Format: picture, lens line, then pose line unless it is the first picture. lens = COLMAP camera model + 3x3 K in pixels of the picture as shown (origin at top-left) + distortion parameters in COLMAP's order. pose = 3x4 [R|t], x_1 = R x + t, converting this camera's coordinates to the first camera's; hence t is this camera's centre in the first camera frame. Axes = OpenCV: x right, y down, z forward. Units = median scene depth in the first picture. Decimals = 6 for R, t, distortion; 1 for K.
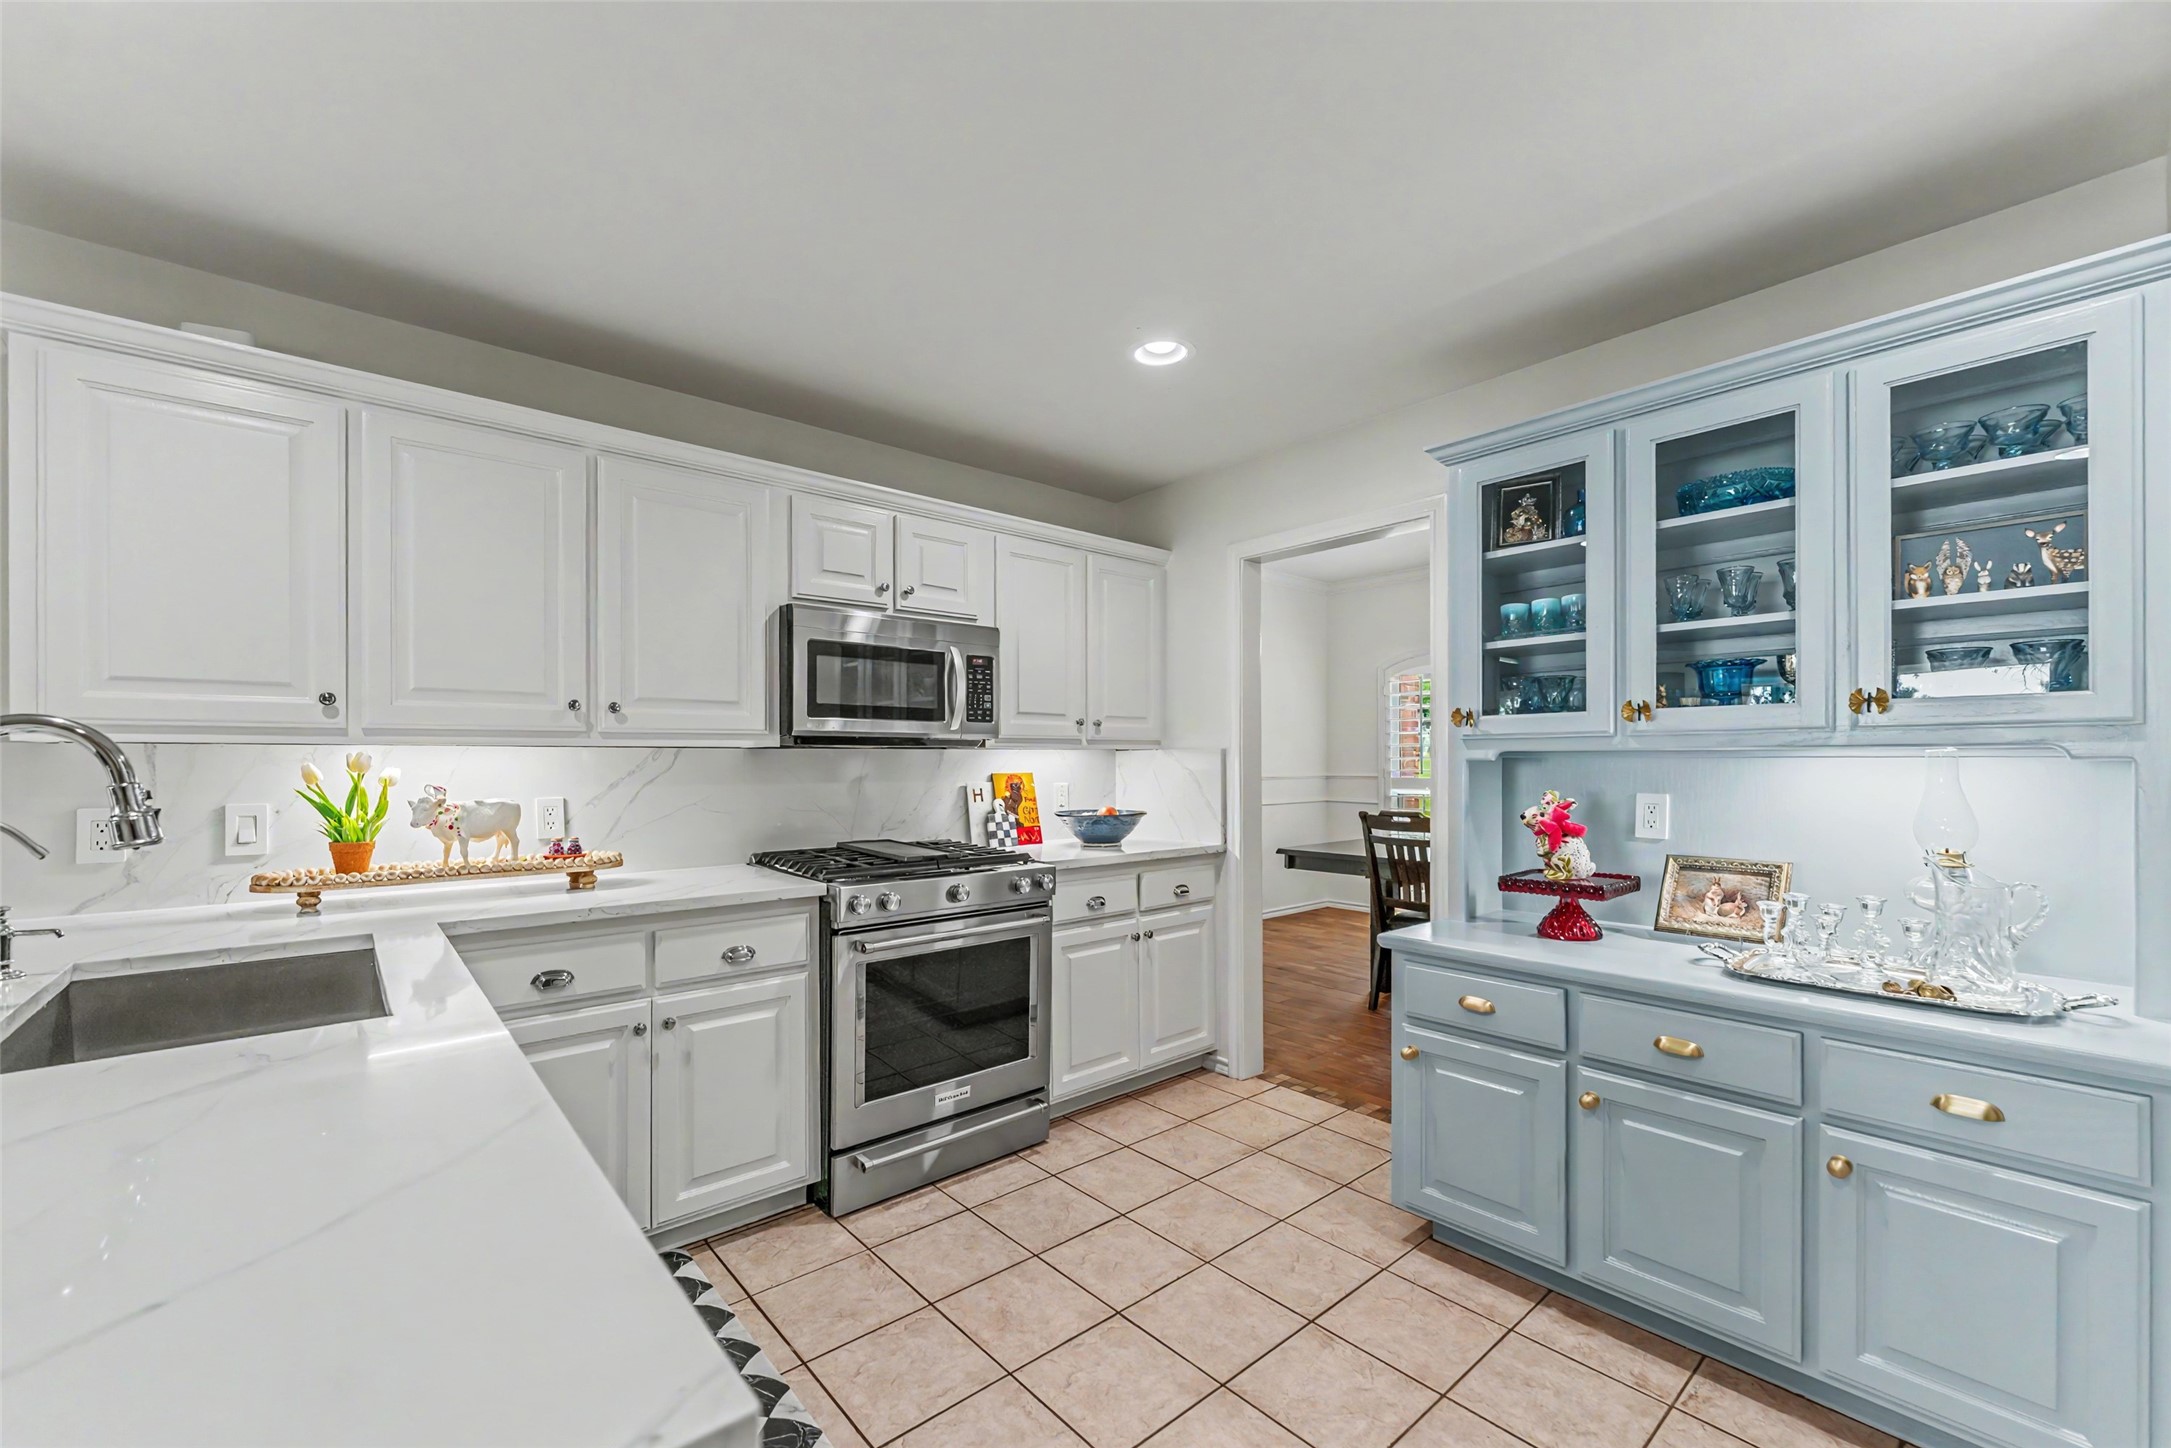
lens RADIAL K [[862.7, 0, 1082.1], [0, 862.7, 748.2], [0, 0, 1]] dist [-0.001267, -0.000139]
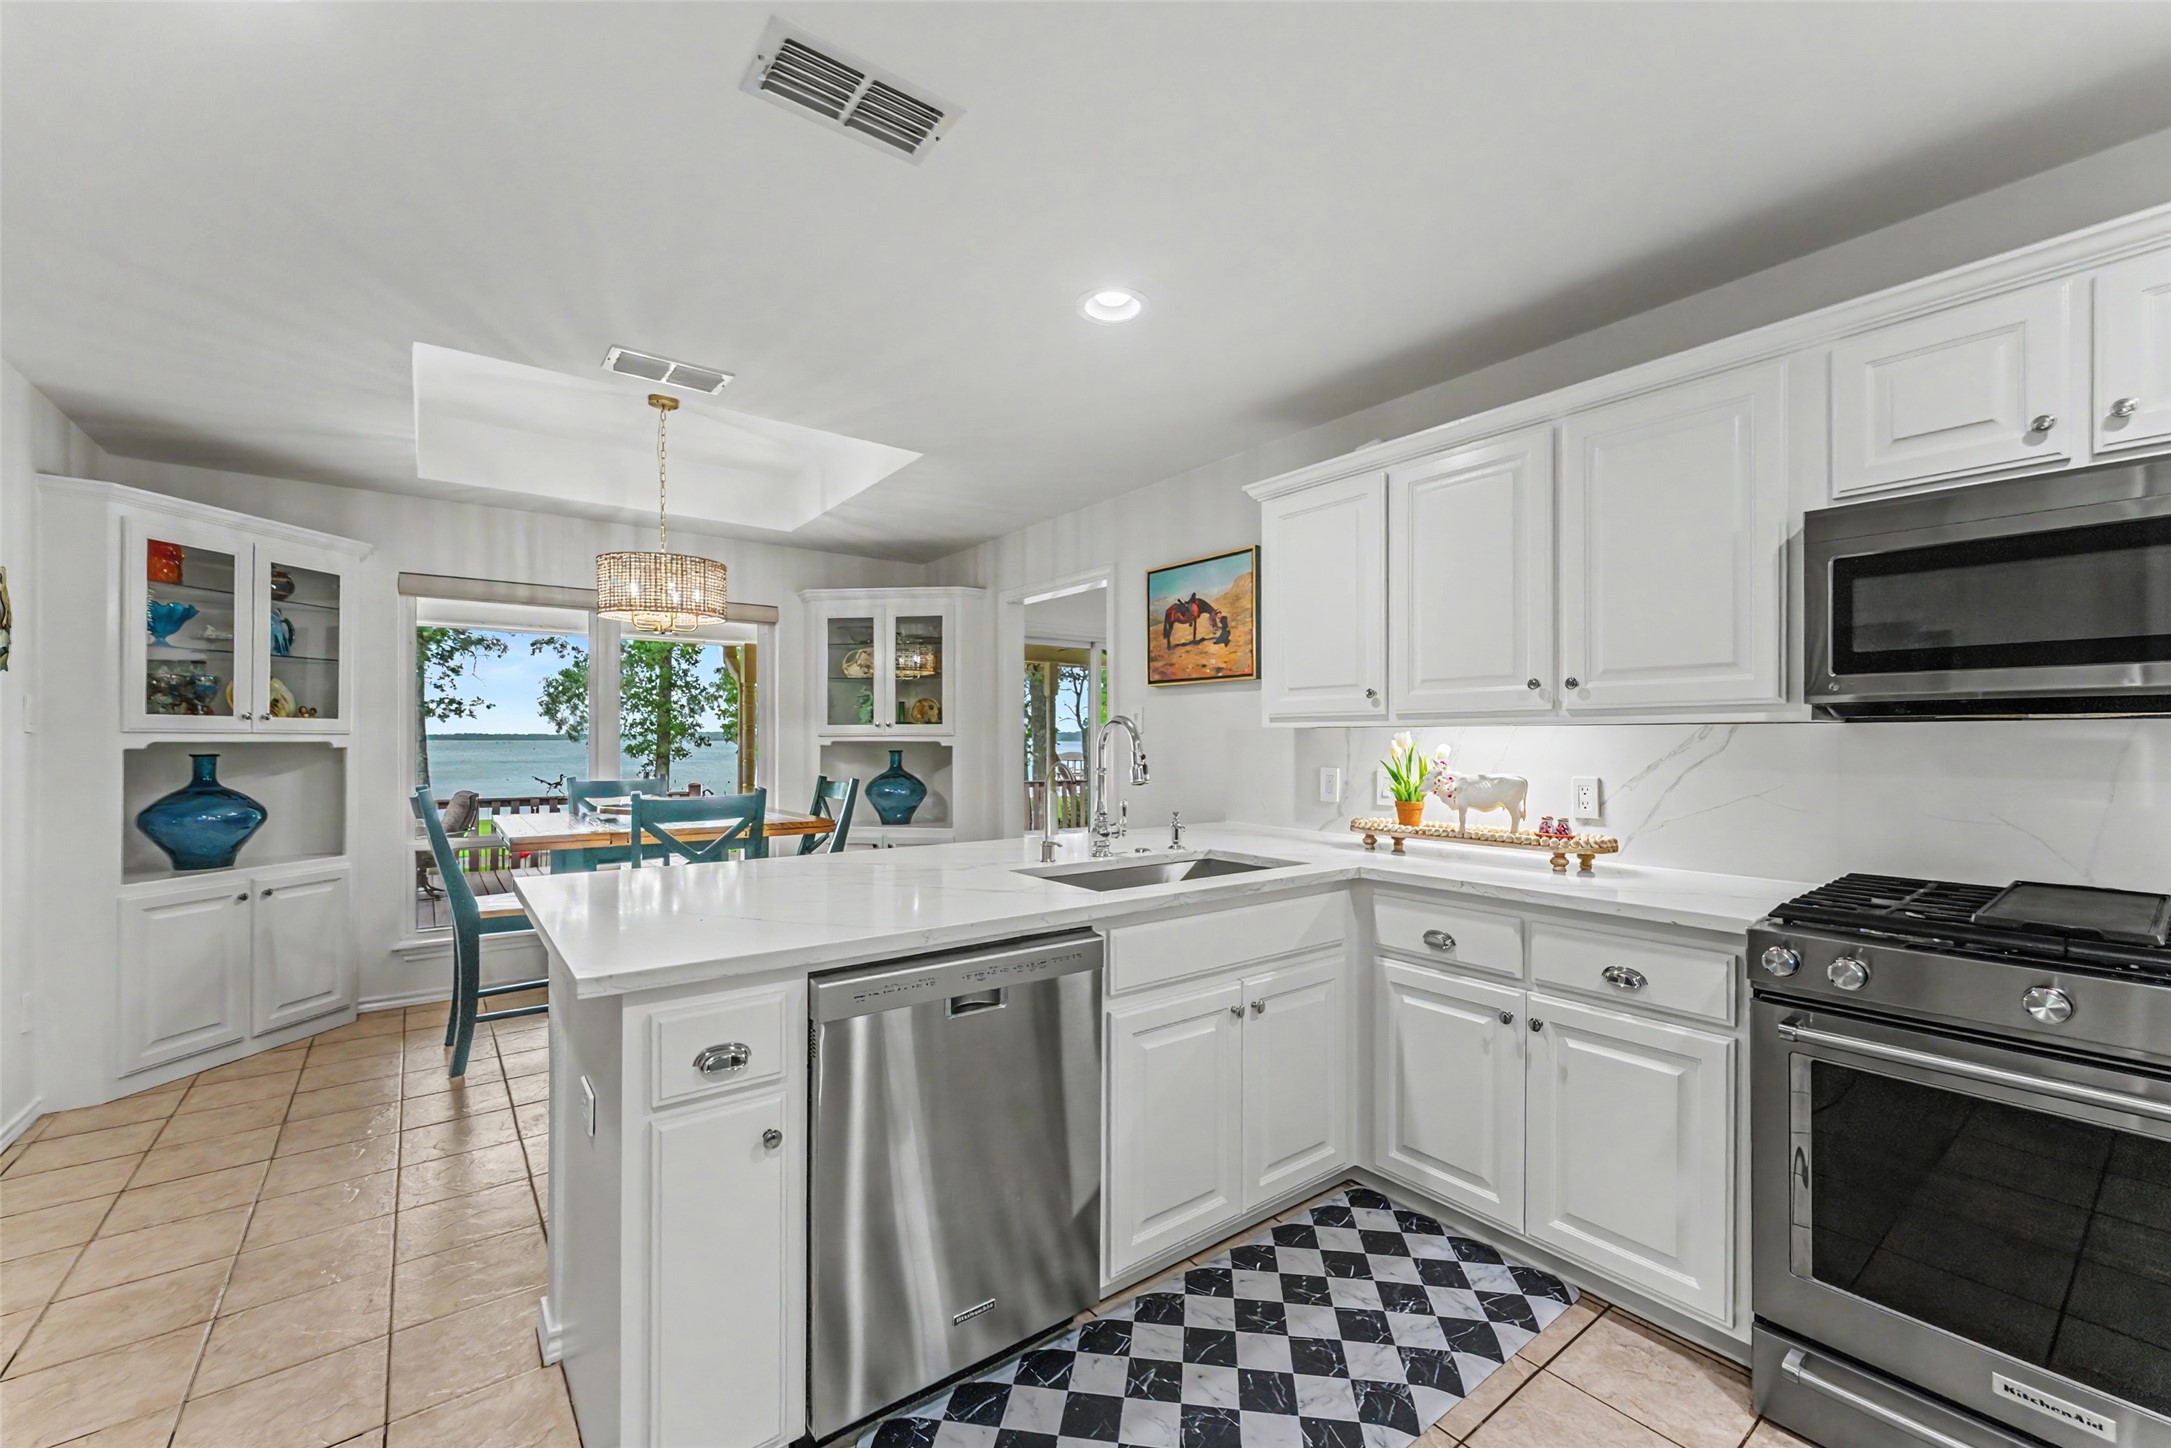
lens RADIAL K [[869.5, 0, 1085.5], [0, 869.5, 724.0], [0, 0, 1]] dist [-0.000051, 0.000018]
pose [[-0.046129, -0.016062, -0.998806, 0.445675], [0.012906, 0.999778, -0.016673, 0.006895], [0.998852, -0.013660, -0.045911, 0.530677]]
